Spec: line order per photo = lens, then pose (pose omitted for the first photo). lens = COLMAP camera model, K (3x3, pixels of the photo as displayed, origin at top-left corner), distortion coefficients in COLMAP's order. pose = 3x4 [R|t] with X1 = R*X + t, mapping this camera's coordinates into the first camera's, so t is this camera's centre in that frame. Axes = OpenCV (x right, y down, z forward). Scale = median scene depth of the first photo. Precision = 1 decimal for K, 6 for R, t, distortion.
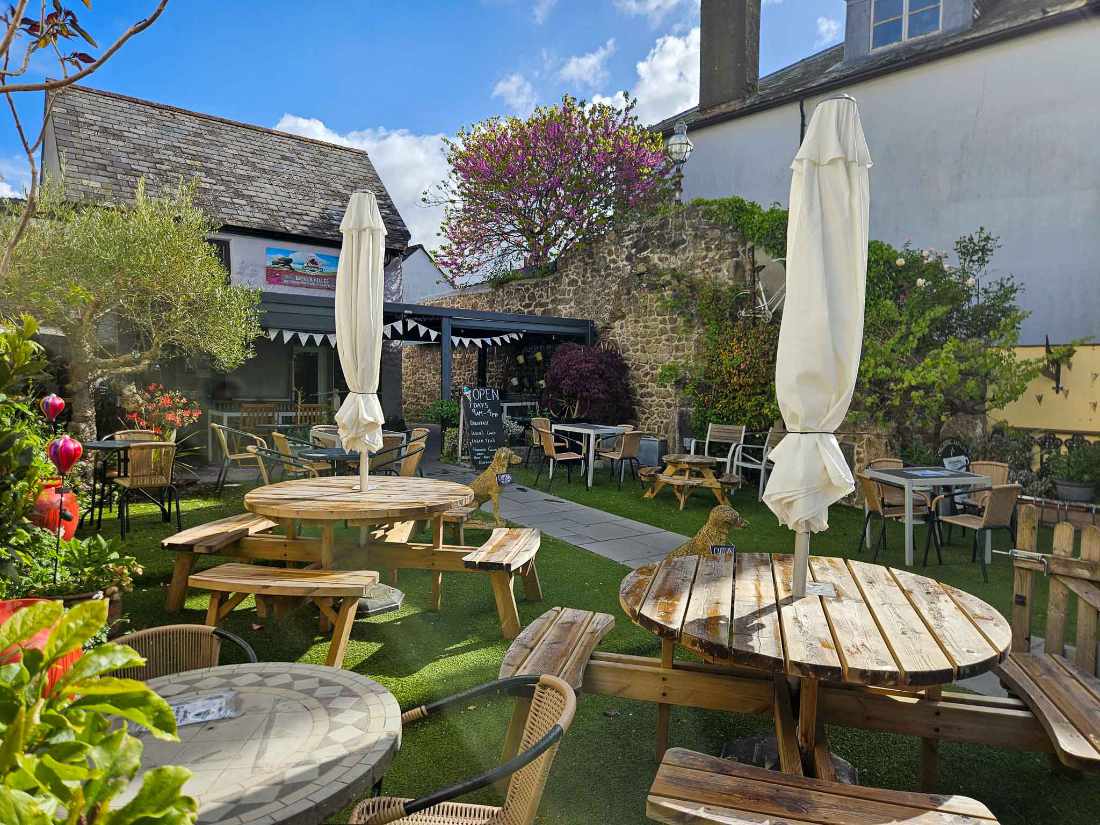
lens RADIAL K [[793.5, 0, 550.0], [0, 793.5, 412.5], [0, 0, 1]] dist [0.103247, -0.094861]
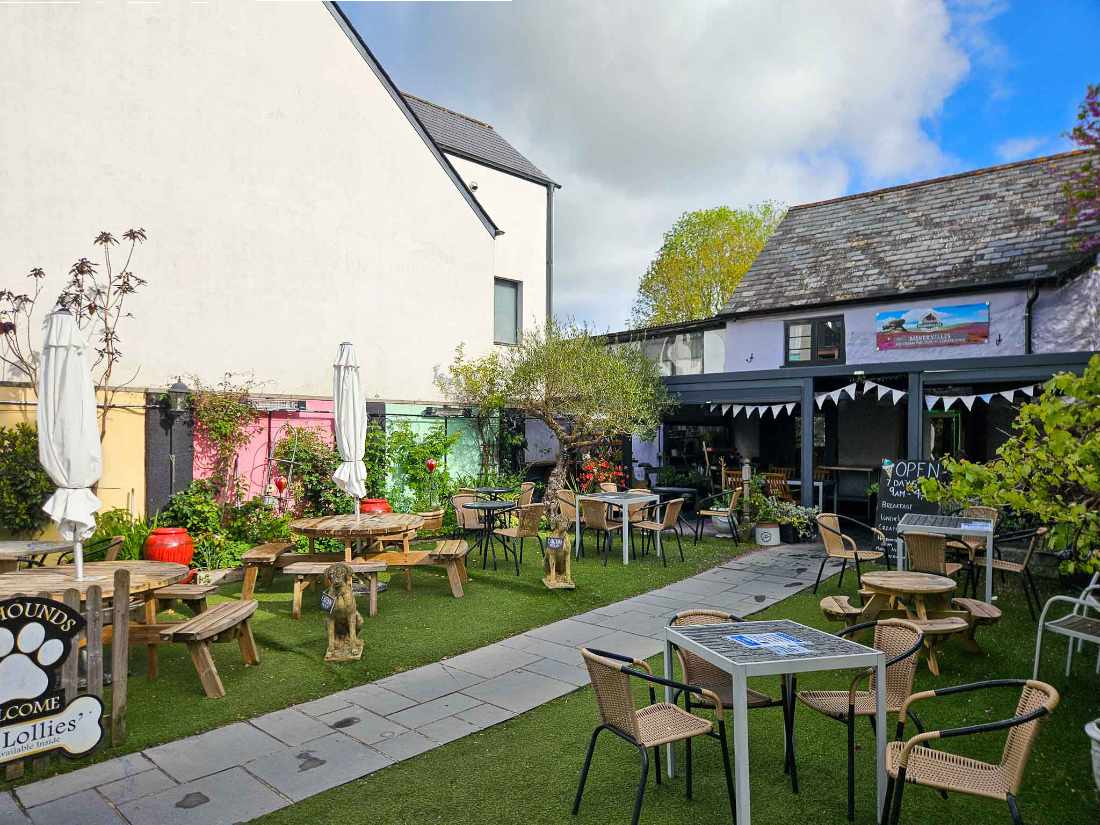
lens RADIAL K [[778.5, 0, 497.8], [0, 778.5, 438.8], [0, 0, 1]] dist [0.090484, -0.054334]
pose [[0.117051, -0.005131, -0.993113, 0.596680], [-0.038421, 0.999215, -0.009691, -0.027958], [0.992382, 0.039291, 0.116762, 0.471313]]
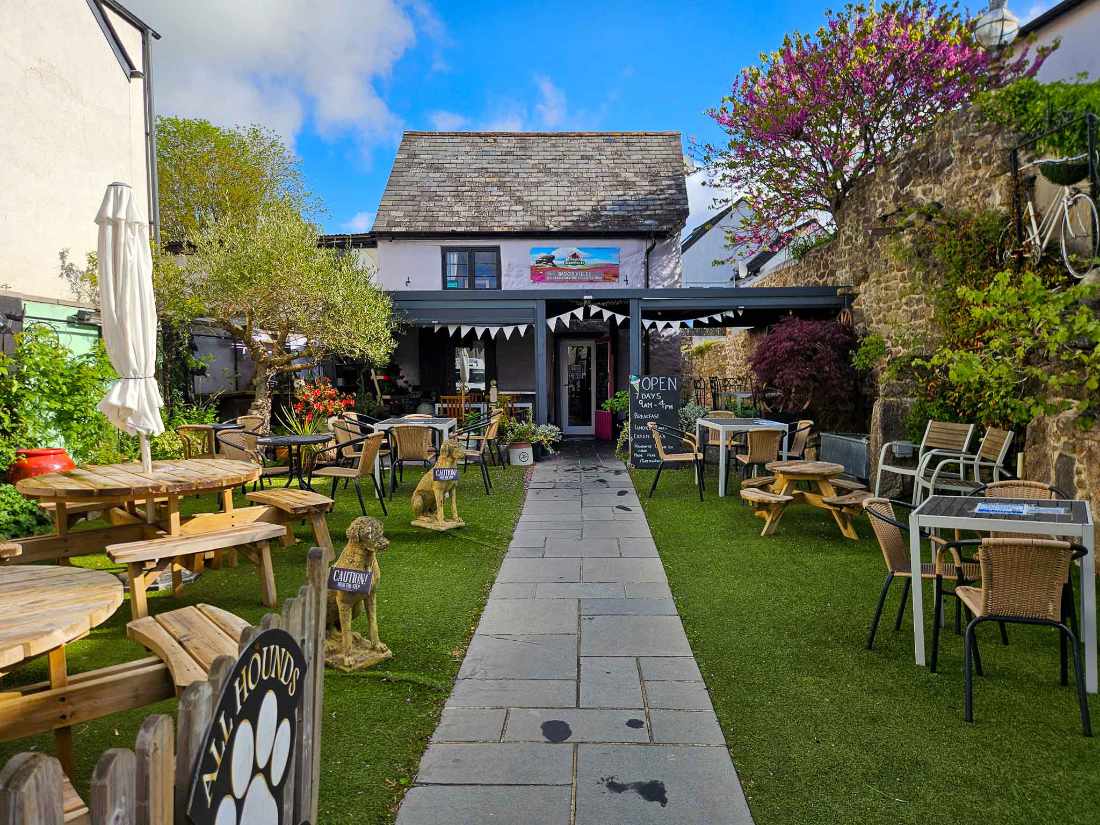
lens RADIAL K [[793.5, 0, 550.0], [0, 793.5, 412.5], [0, 0, 1]] dist [0.103247, -0.094861]
pose [[0.770872, 0.007719, -0.636943, 0.360050], [-0.005494, 0.999970, 0.005470, 0.004699], [0.636967, -0.000718, 0.770891, 0.230355]]
